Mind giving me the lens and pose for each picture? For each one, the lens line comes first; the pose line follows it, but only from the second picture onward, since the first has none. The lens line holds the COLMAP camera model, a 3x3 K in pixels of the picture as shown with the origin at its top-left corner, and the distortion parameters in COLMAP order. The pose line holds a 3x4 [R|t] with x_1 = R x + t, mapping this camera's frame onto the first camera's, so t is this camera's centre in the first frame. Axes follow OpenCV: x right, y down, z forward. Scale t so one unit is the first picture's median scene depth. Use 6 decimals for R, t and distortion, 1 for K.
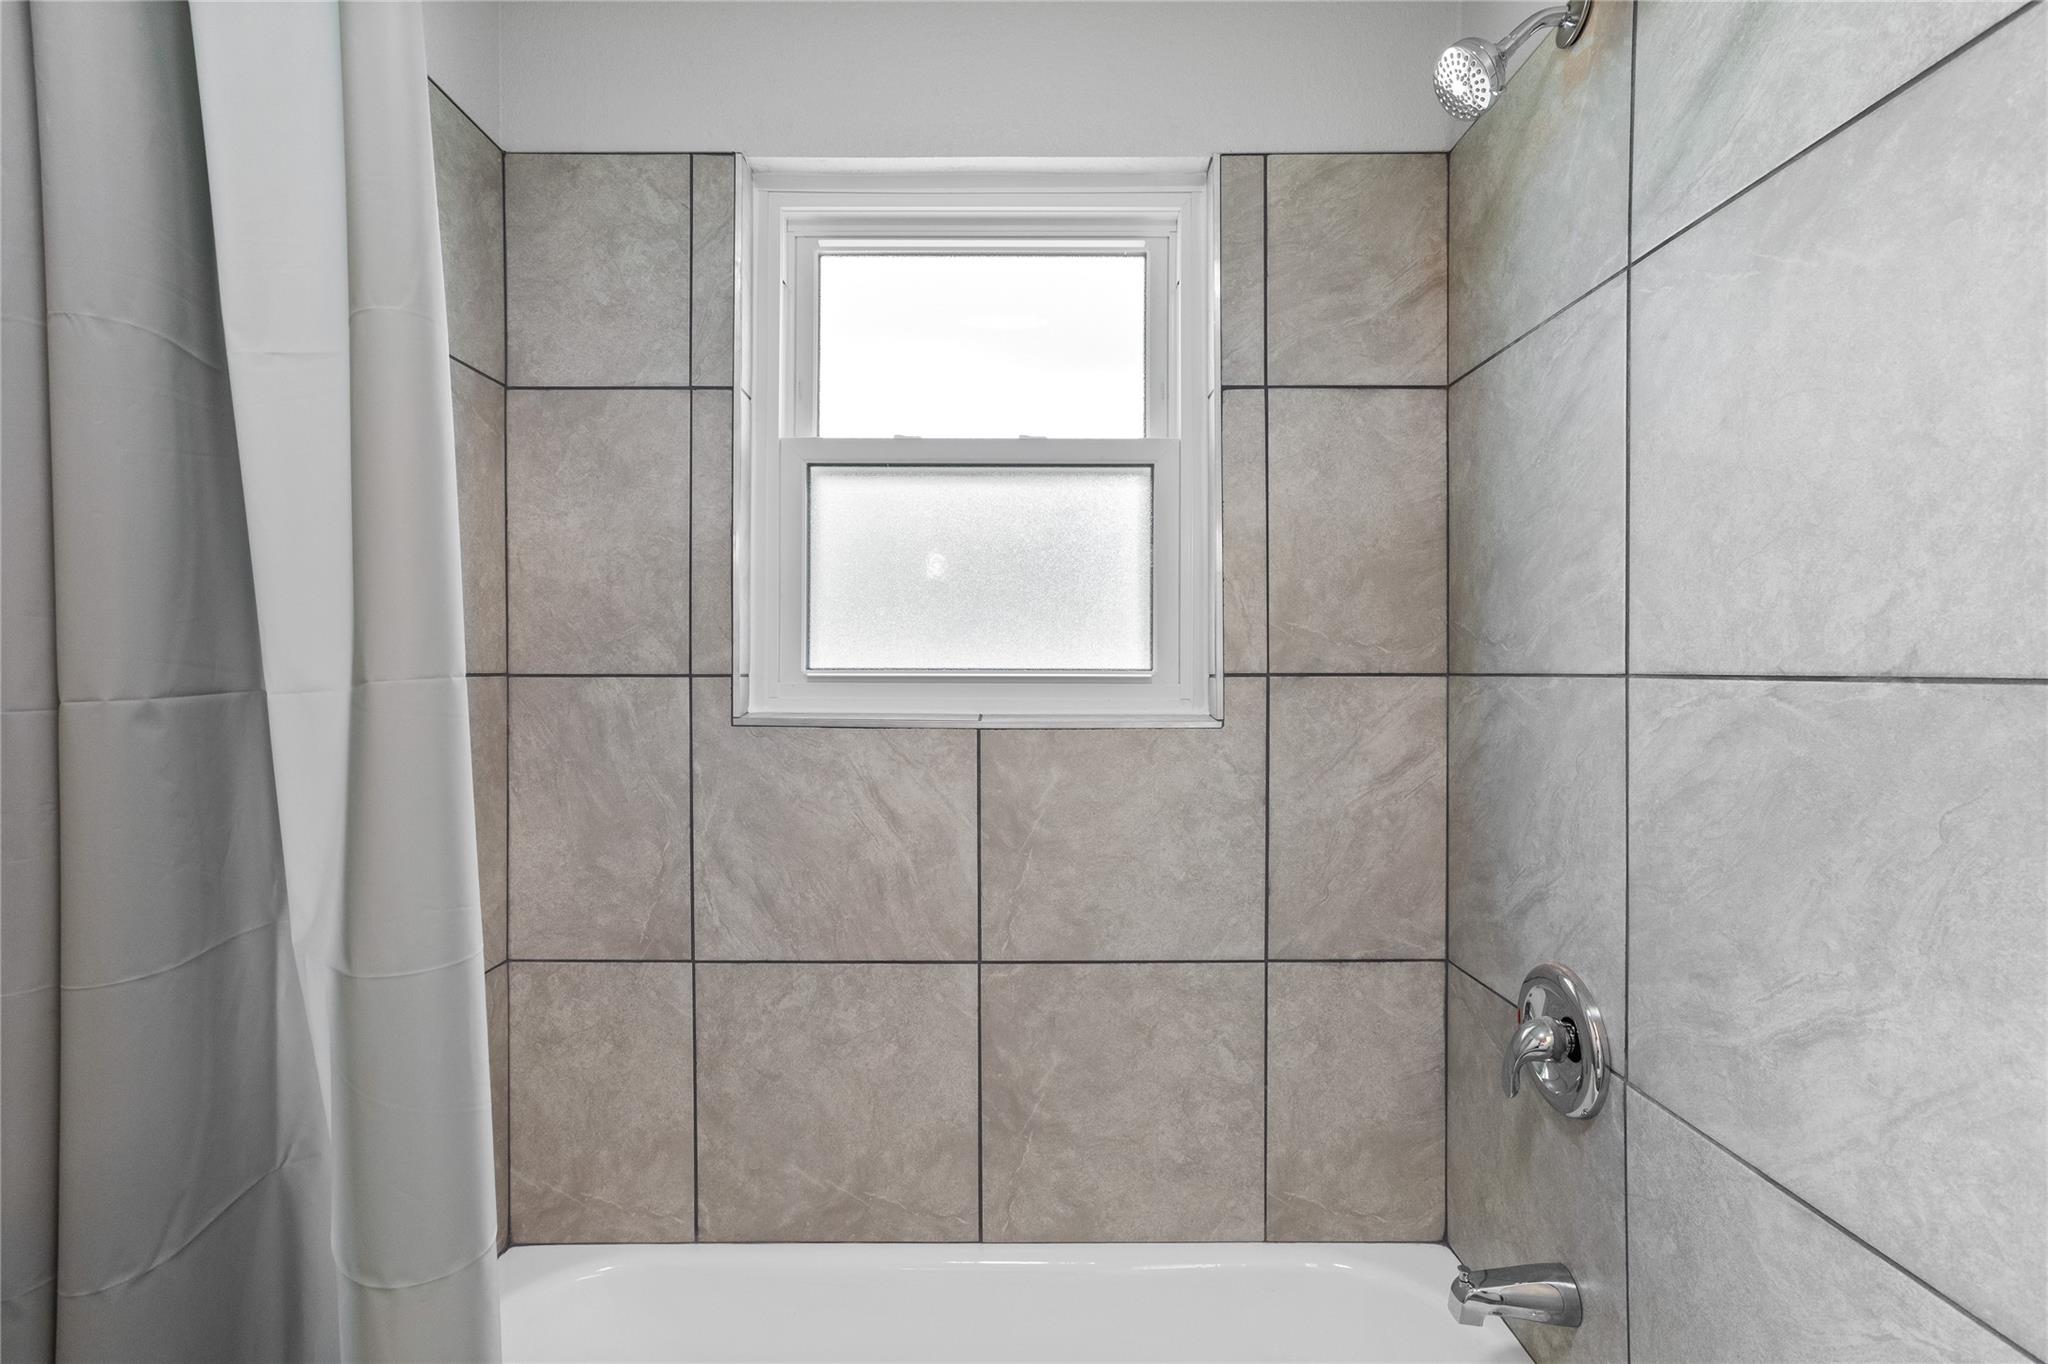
lens RADIAL K [[1016.9, 0, 1014.4], [0, 1016.9, 673.1], [0, 0, 1]] dist [-0.020440, 0.019505]
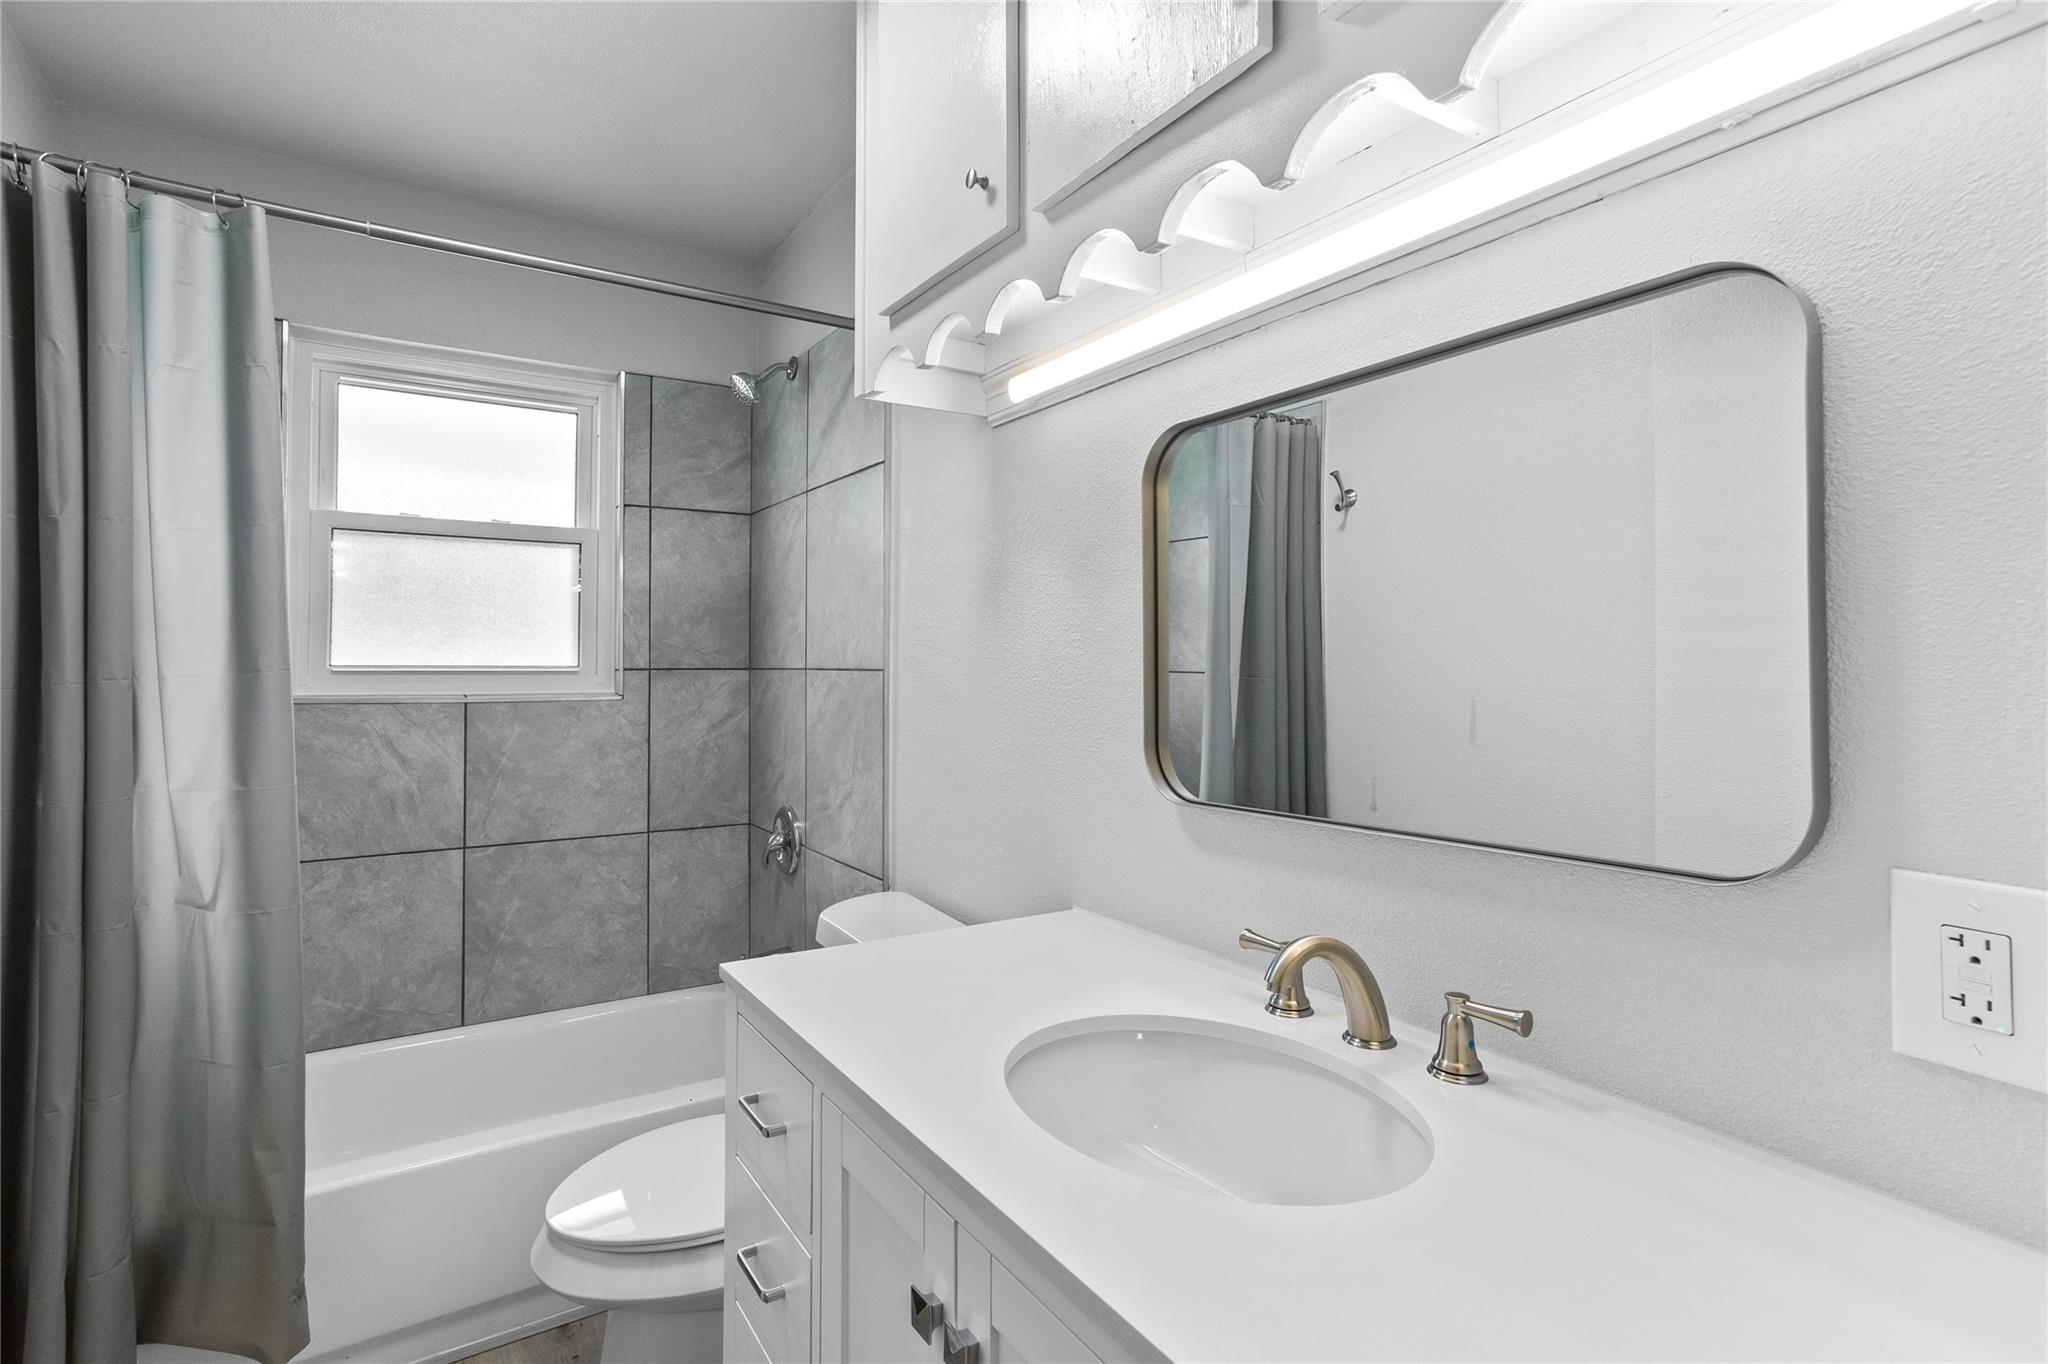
lens RADIAL K [[1016.9, 0, 1014.4], [0, 1016.9, 647.4], [0, 0, 1]] dist [-0.020440, 0.019505]
pose [[0.848777, 0.009442, 0.528667, -0.145931], [0.001455, 0.999795, -0.020192, 0.000015], [-0.528749, 0.017907, 0.848589, -0.833674]]
